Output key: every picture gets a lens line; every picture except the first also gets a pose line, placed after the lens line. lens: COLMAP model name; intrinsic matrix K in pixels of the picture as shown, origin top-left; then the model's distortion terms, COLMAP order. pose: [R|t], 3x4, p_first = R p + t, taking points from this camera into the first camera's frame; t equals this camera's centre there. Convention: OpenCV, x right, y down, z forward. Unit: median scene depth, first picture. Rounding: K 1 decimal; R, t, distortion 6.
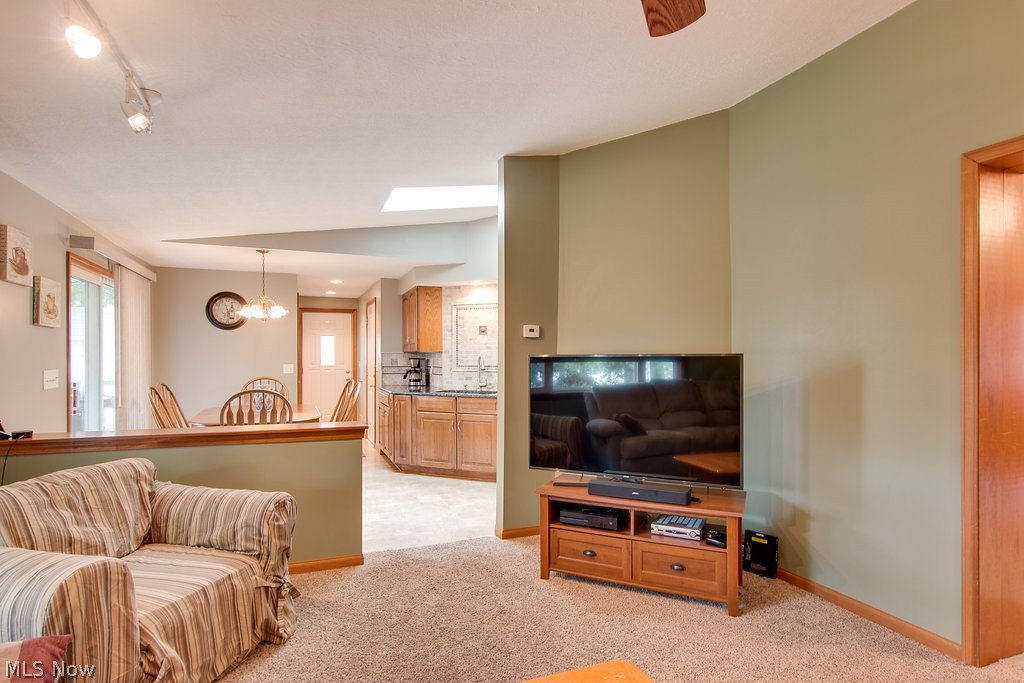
lens RADIAL K [[524.2, 0, 511.0], [0, 524.2, 346.7], [0, 0, 1]] dist [0.015760, 0.000804]
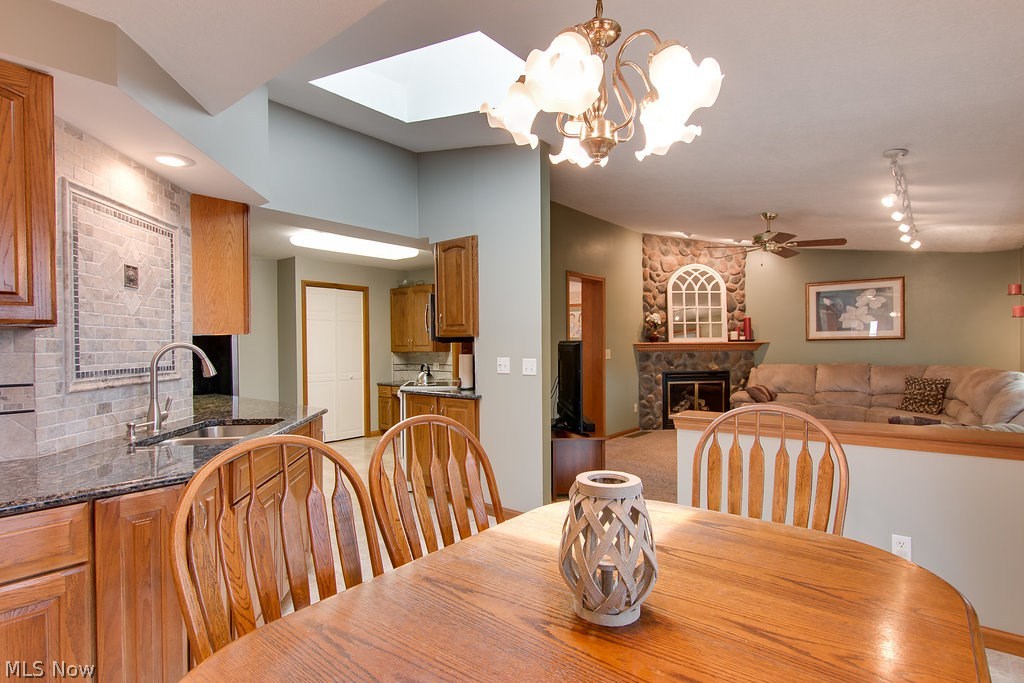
lens RADIAL K [[524.2, 0, 512.2], [0, 524.2, 346.2], [0, 0, 1]] dist [0.015760, 0.000804]
pose [[-0.489164, 0.001506, 0.872190, -0.478051], [0.001065, 0.999999, -0.001129, 0.018147], [-0.872191, 0.000376, -0.489165, 0.851958]]
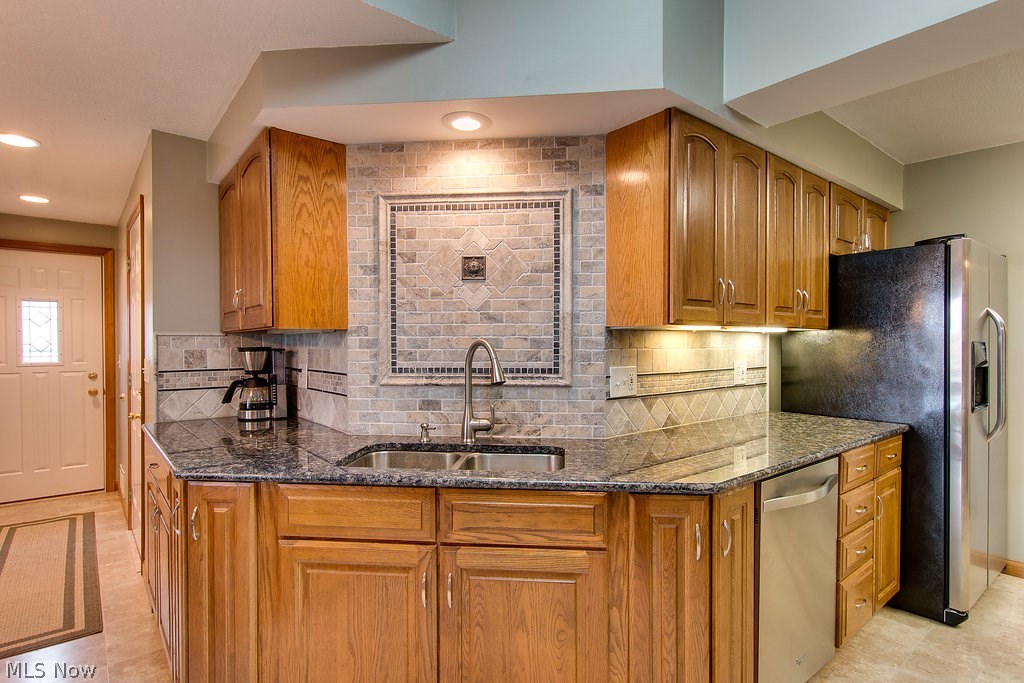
lens RADIAL K [[524.2, 0, 510.6], [0, 524.2, 338.4], [0, 0, 1]] dist [0.015760, 0.000804]
pose [[0.954081, -0.003018, 0.299534, -0.123071], [-0.000788, 0.999921, 0.012584, 0.010170], [-0.299548, -0.012243, 0.954003, 0.587727]]
